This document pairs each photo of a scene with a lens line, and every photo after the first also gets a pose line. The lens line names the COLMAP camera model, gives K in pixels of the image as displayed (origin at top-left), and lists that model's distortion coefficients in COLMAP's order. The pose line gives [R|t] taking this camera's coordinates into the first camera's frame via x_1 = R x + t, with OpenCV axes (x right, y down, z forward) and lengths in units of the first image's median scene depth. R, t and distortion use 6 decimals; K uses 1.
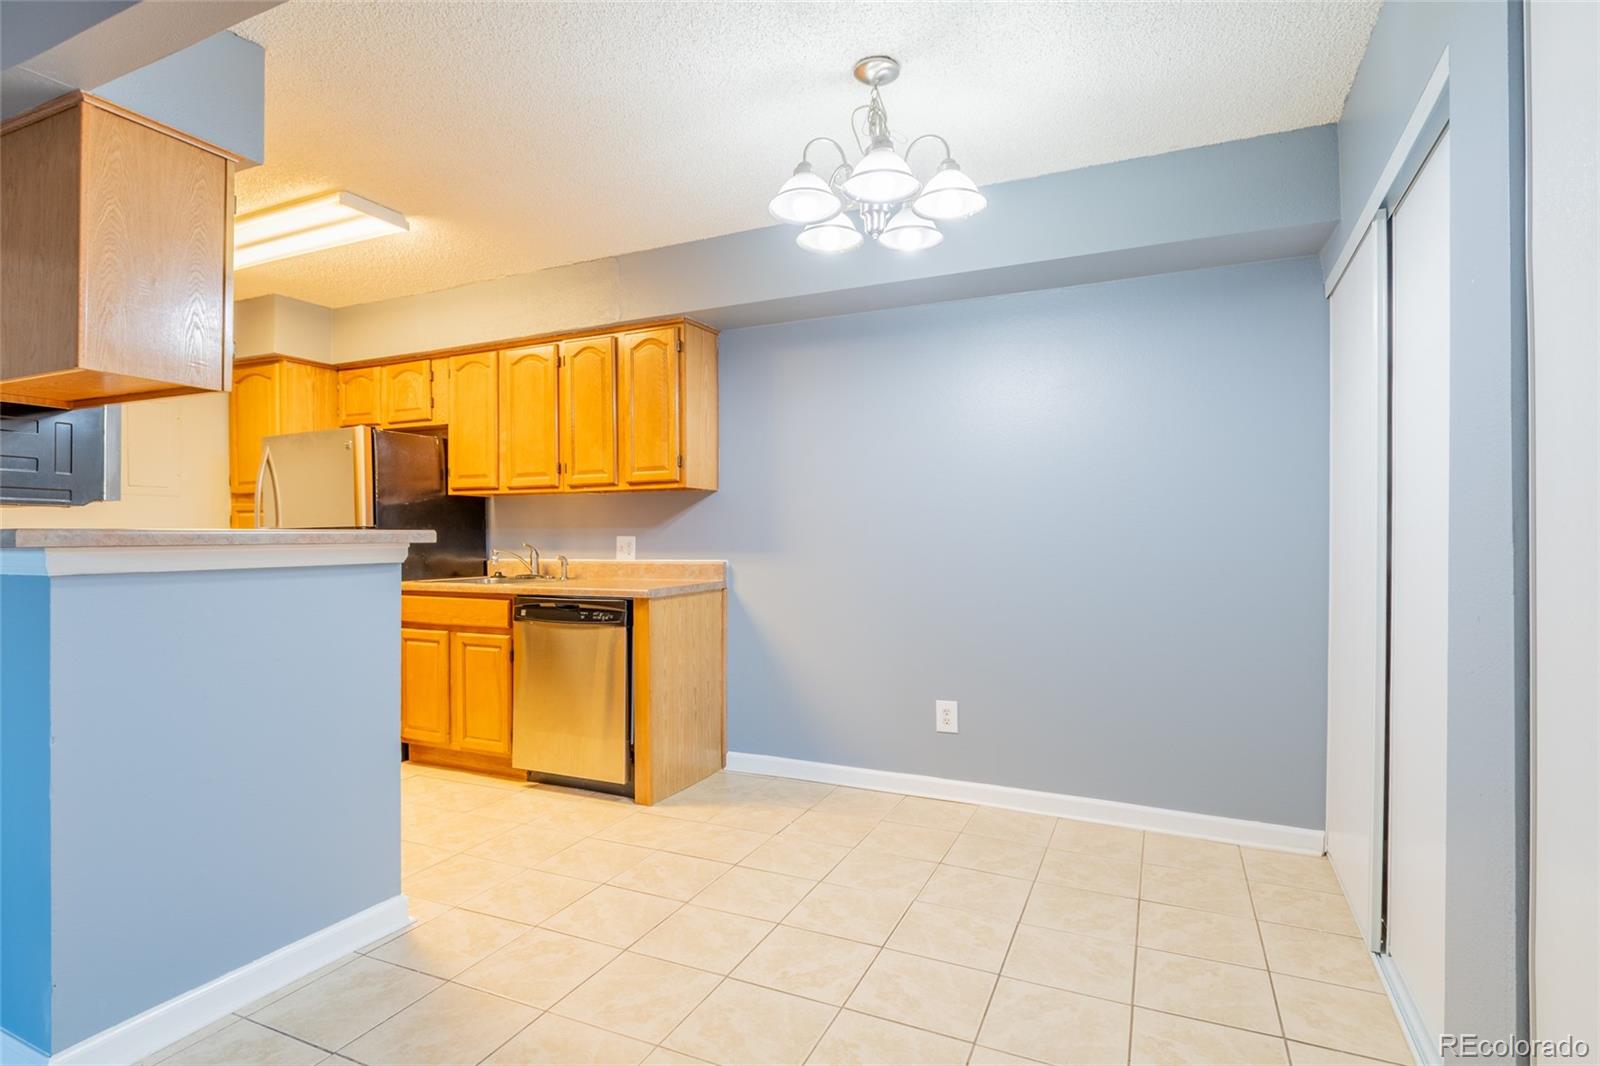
lens RADIAL K [[798.0, 0, 812.5], [0, 798.0, 547.7], [0, 0, 1]] dist [-0.008418, 0.002035]
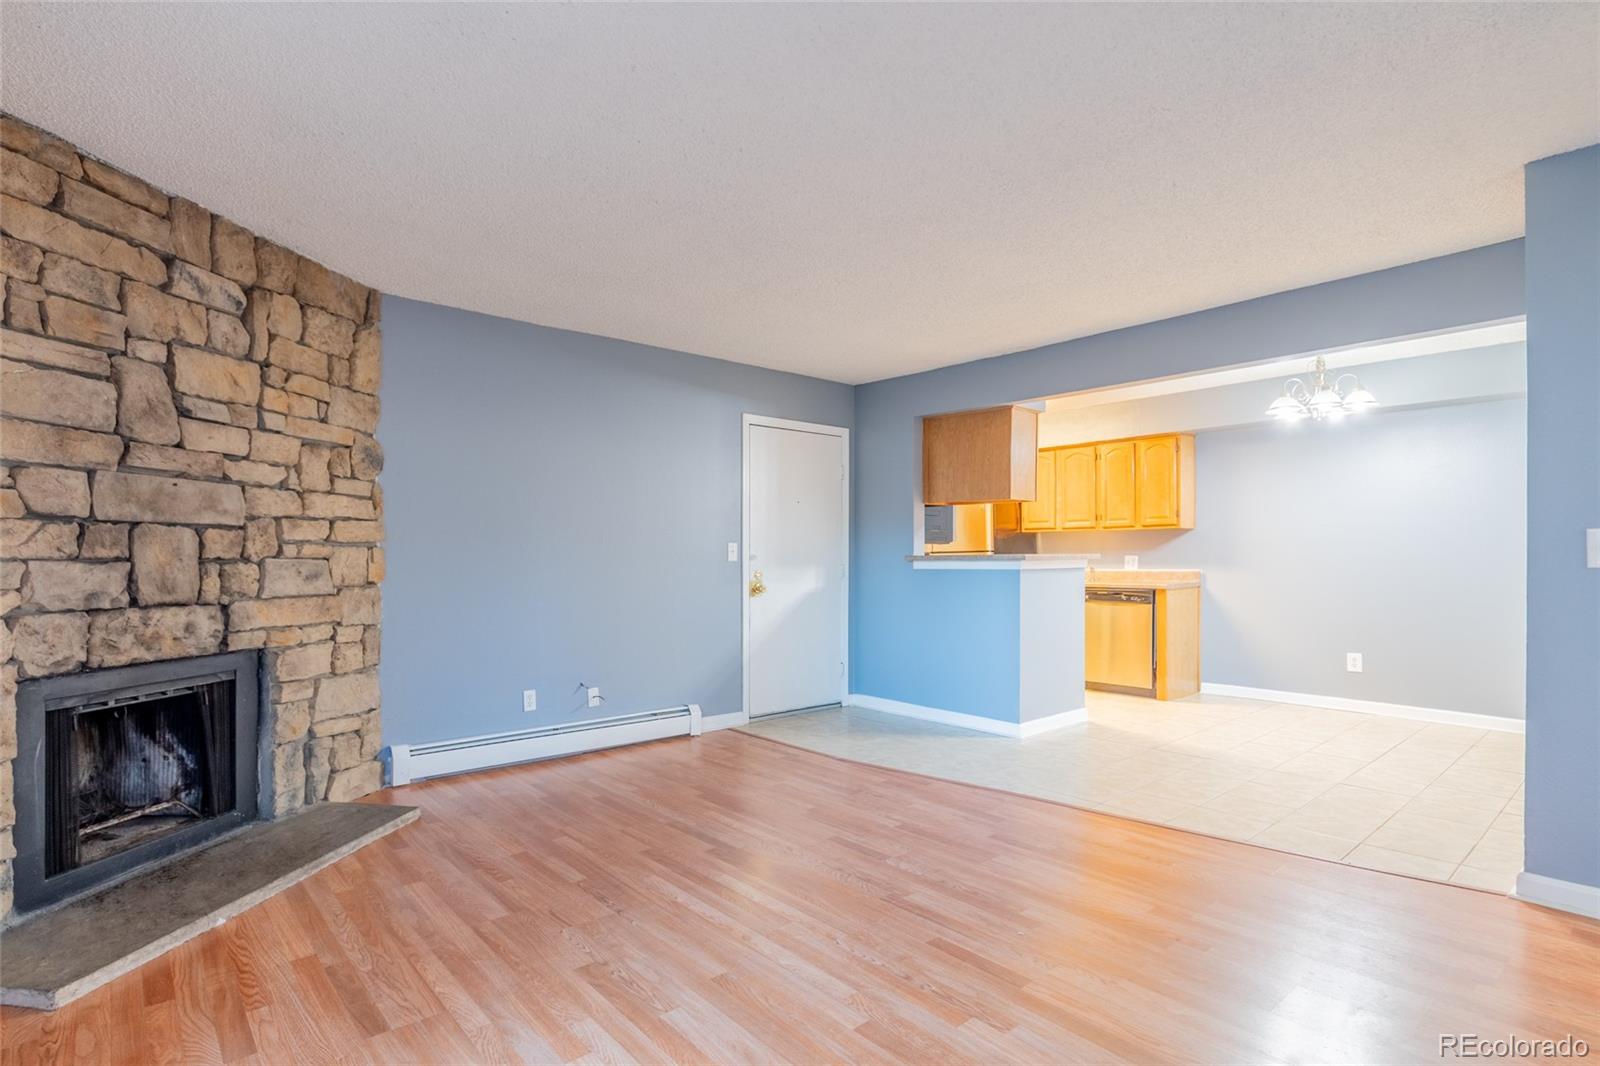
lens RADIAL K [[798.0, 0, 813.6], [0, 798.0, 565.9], [0, 0, 1]] dist [-0.008418, 0.002035]
pose [[0.919187, 0.008068, -0.393739, -0.191784], [-0.007396, 0.999967, 0.003224, 0.007616], [0.393752, -0.000051, 0.919217, -0.859116]]
